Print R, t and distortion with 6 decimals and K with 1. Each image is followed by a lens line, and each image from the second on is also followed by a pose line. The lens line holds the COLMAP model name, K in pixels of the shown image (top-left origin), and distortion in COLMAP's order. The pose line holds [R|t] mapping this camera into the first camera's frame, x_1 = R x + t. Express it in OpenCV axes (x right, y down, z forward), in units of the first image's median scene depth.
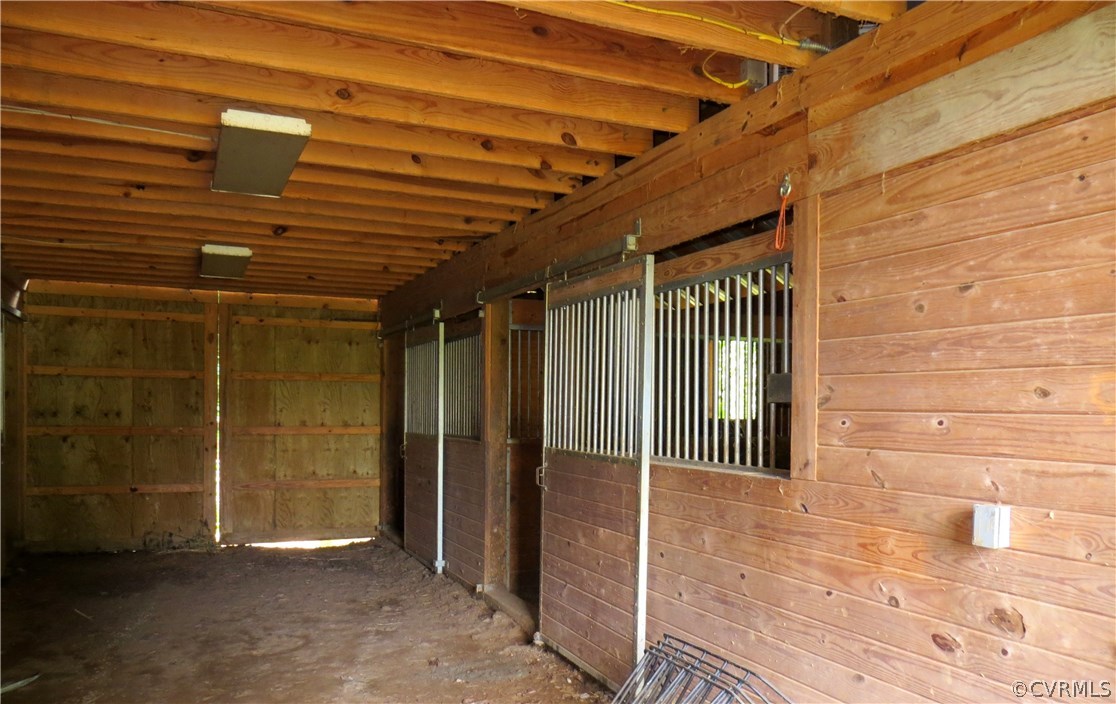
lens RADIAL K [[841.0, 0, 559.9], [0, 841.0, 426.3], [0, 0, 1]] dist [-0.013869, 0.000521]
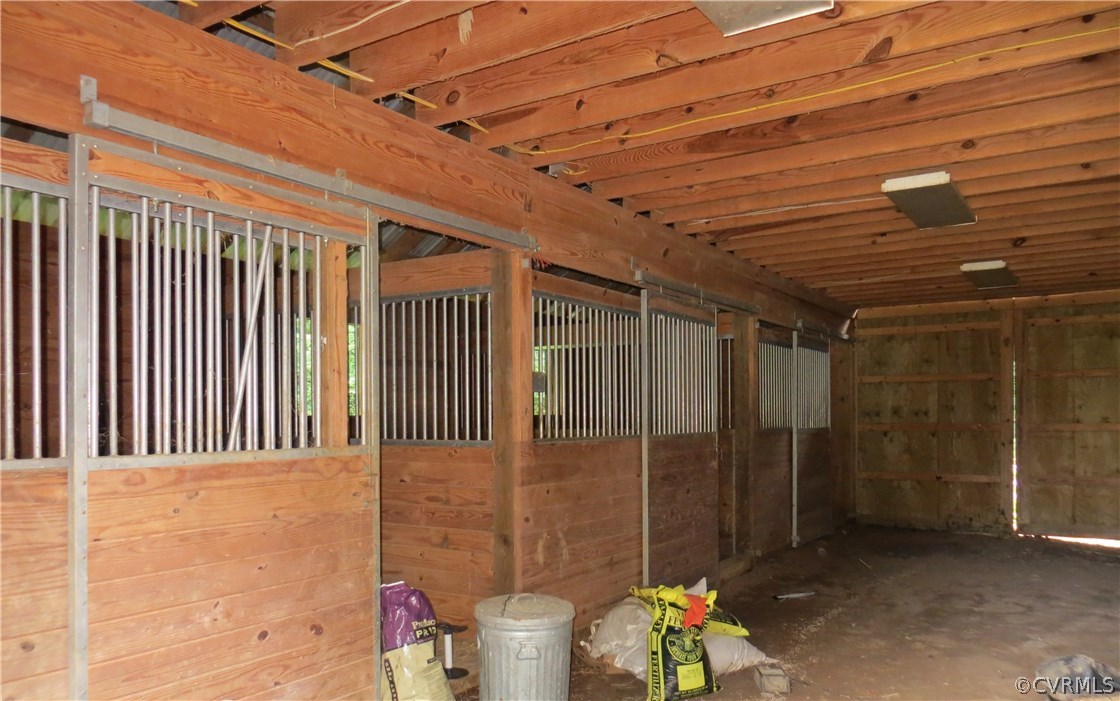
lens RADIAL K [[855.0, 0, 563.2], [0, 855.0, 427.4], [0, 0, 1]] dist [-0.003184, -0.005984]
pose [[0.544624, -0.005693, -0.838661, 0.204442], [-0.002485, 0.999962, -0.008402, 0.016869], [0.838677, 0.006660, 0.544589, -0.086462]]
